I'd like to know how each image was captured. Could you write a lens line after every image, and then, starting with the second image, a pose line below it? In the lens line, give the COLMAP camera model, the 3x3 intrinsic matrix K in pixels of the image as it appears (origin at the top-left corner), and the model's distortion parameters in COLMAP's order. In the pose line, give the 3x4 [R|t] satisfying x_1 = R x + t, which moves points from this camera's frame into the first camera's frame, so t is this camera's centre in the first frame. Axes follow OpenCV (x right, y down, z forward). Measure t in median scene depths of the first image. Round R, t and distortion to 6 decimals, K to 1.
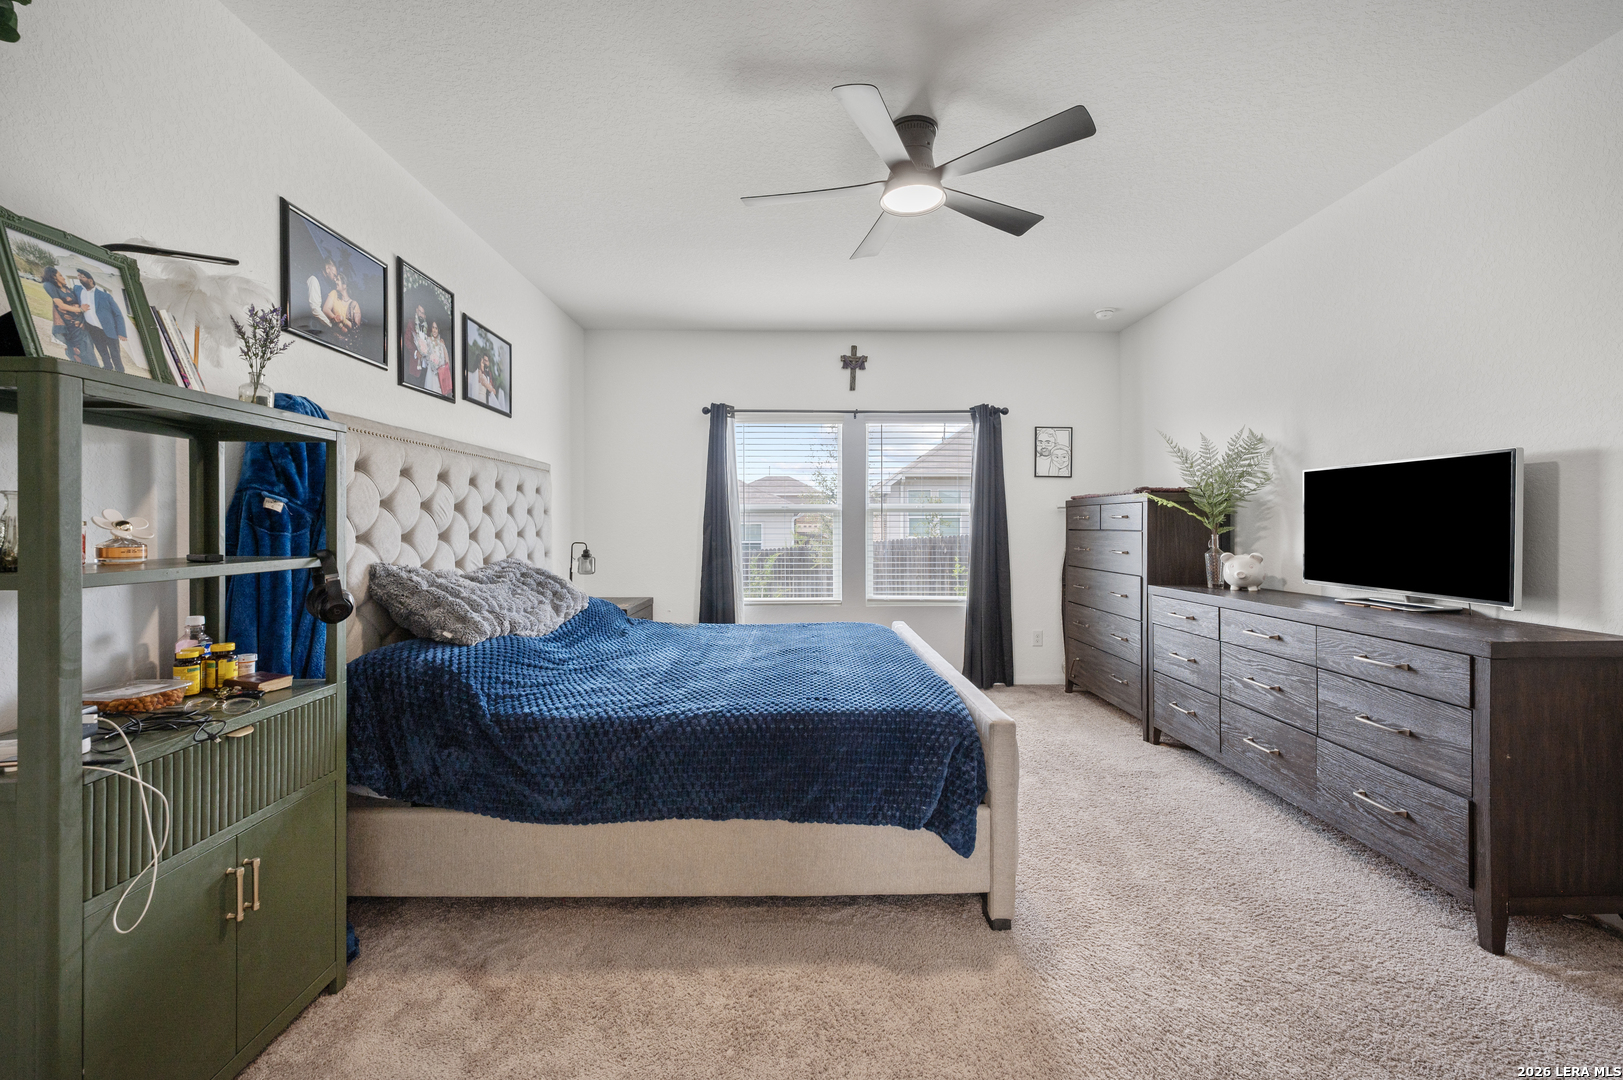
lens RADIAL K [[650.4, 0, 806.3], [0, 650.4, 528.1], [0, 0, 1]] dist [-0.000666, 0.000192]
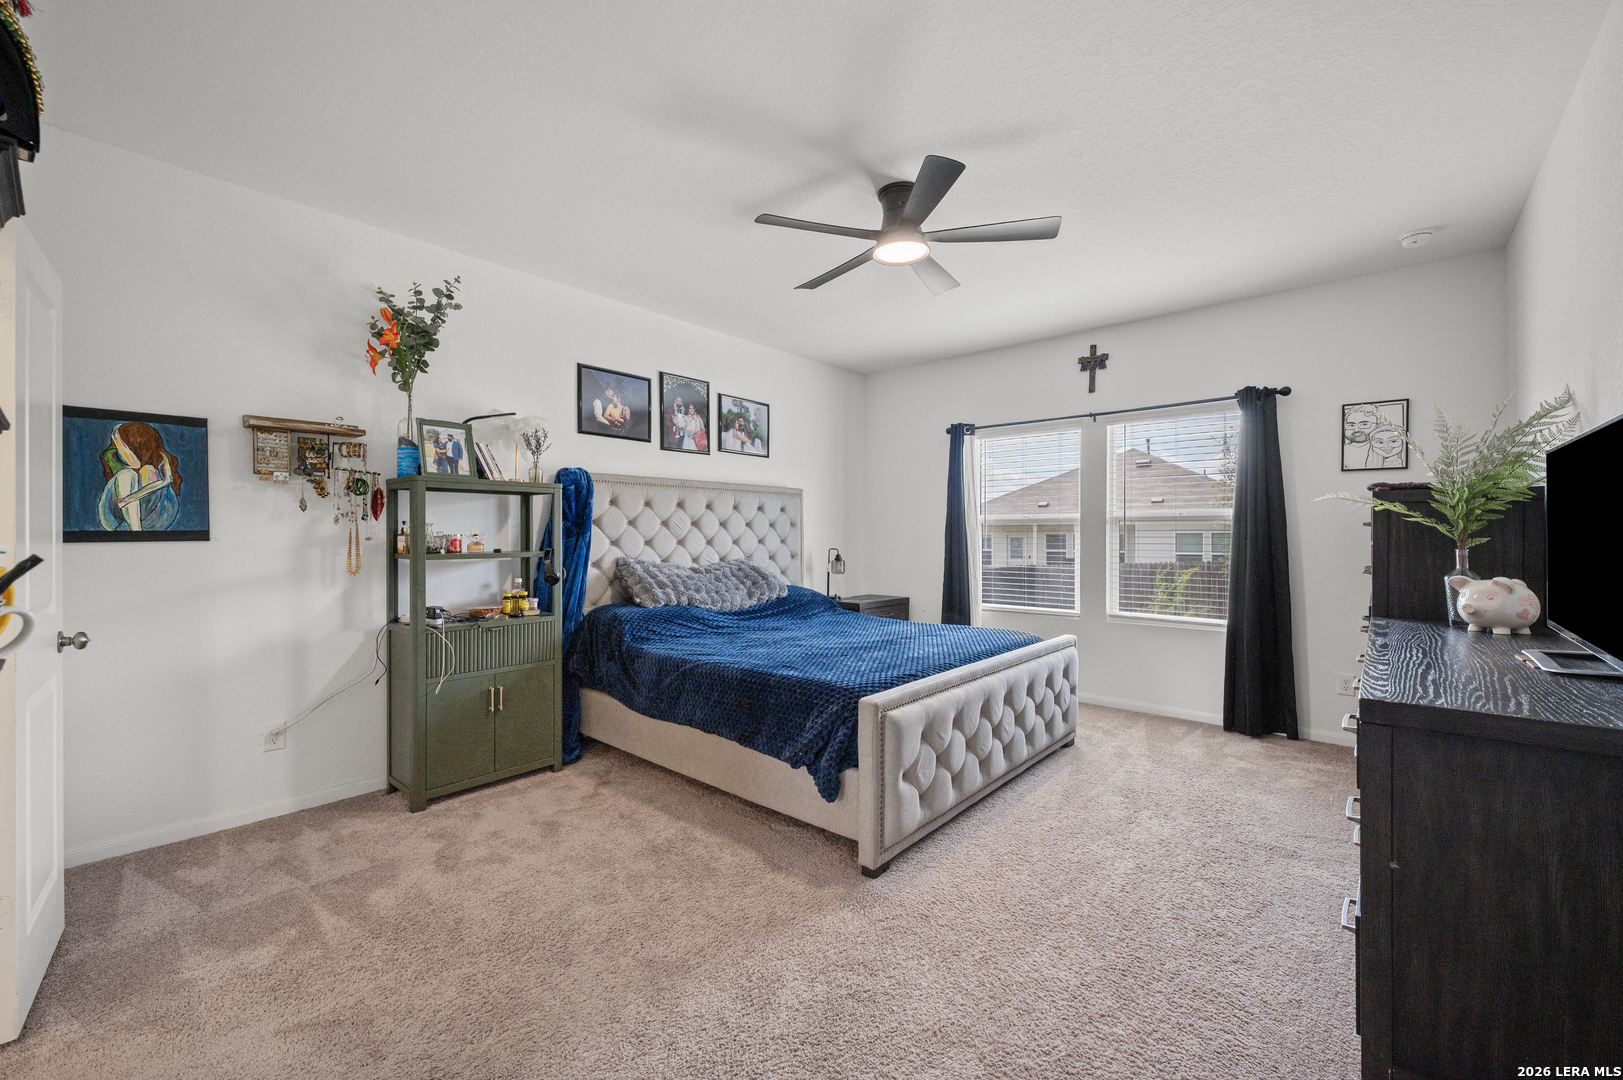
lens RADIAL K [[650.4, 0, 803.3], [0, 650.4, 538.8], [0, 0, 1]] dist [-0.000666, 0.000192]
pose [[0.738657, 0.004001, -0.674069, 0.684066], [-0.001725, 0.999990, 0.004045, -0.002851], [0.674079, -0.001825, 0.738657, 0.029170]]
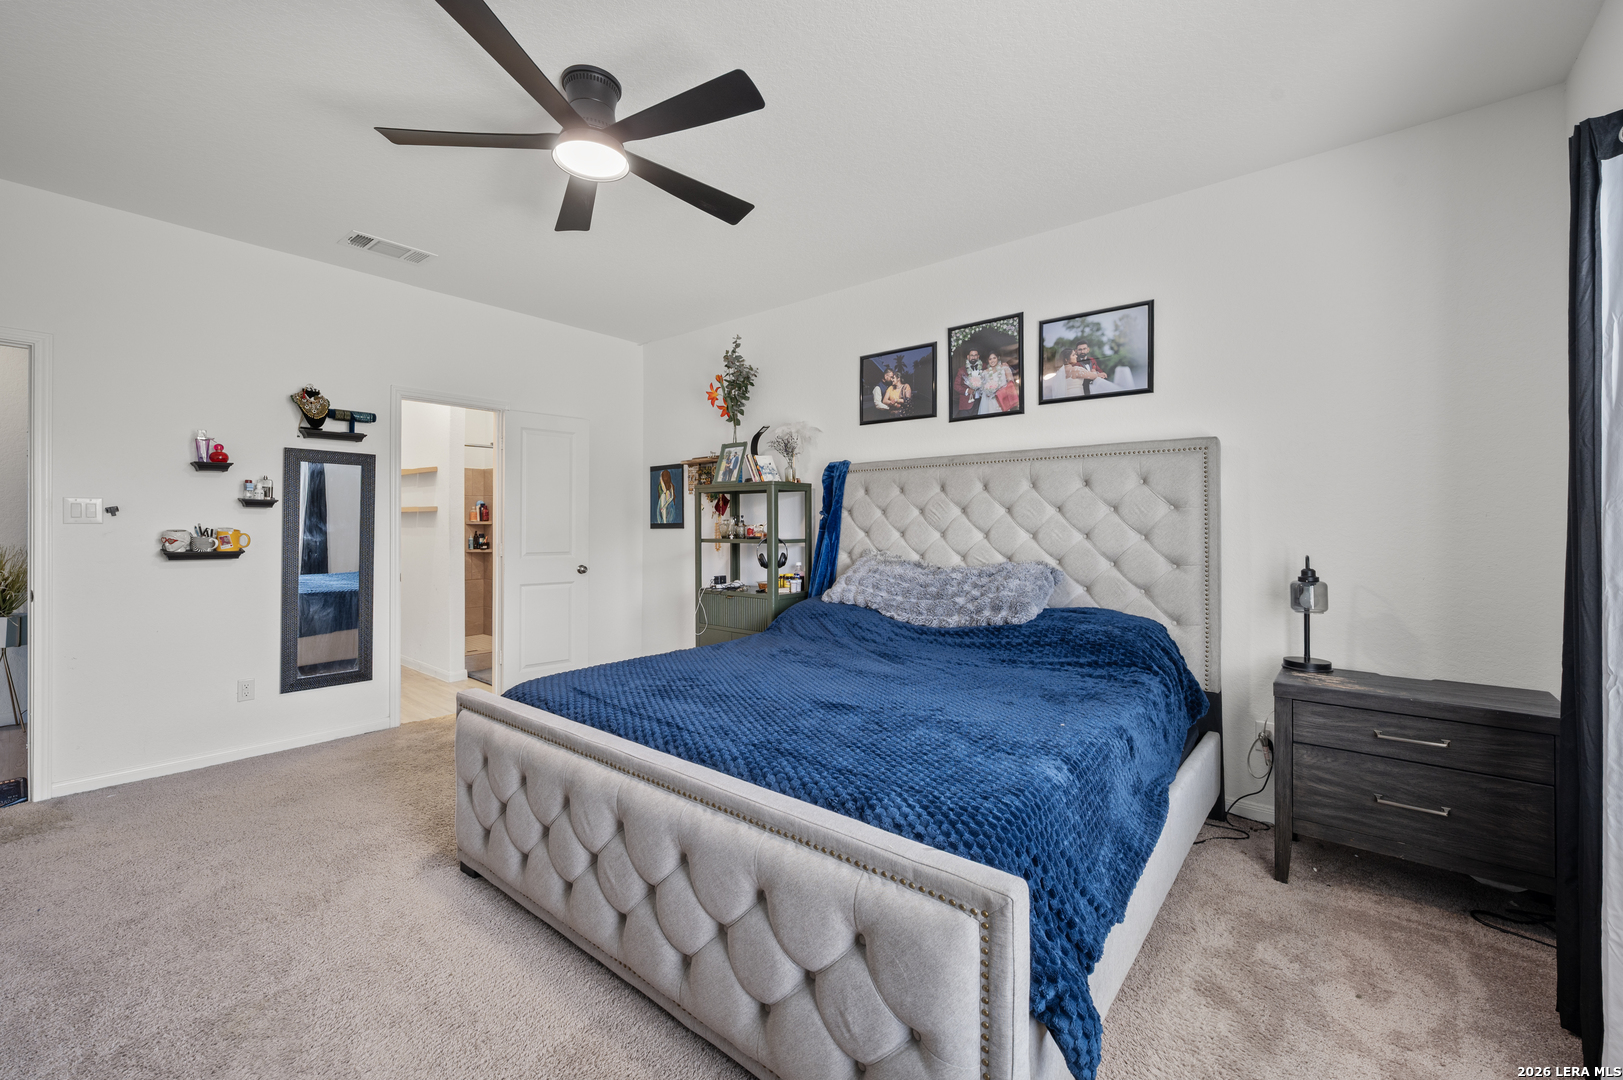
lens RADIAL K [[650.4, 0, 812.0], [0, 650.4, 524.3], [0, 0, 1]] dist [-0.000666, 0.000192]
pose [[-0.635429, 0.003160, -0.772152, 0.556247], [0.001307, 0.999995, 0.003016, -0.011040], [0.772158, 0.000907, -0.635430, 1.510724]]
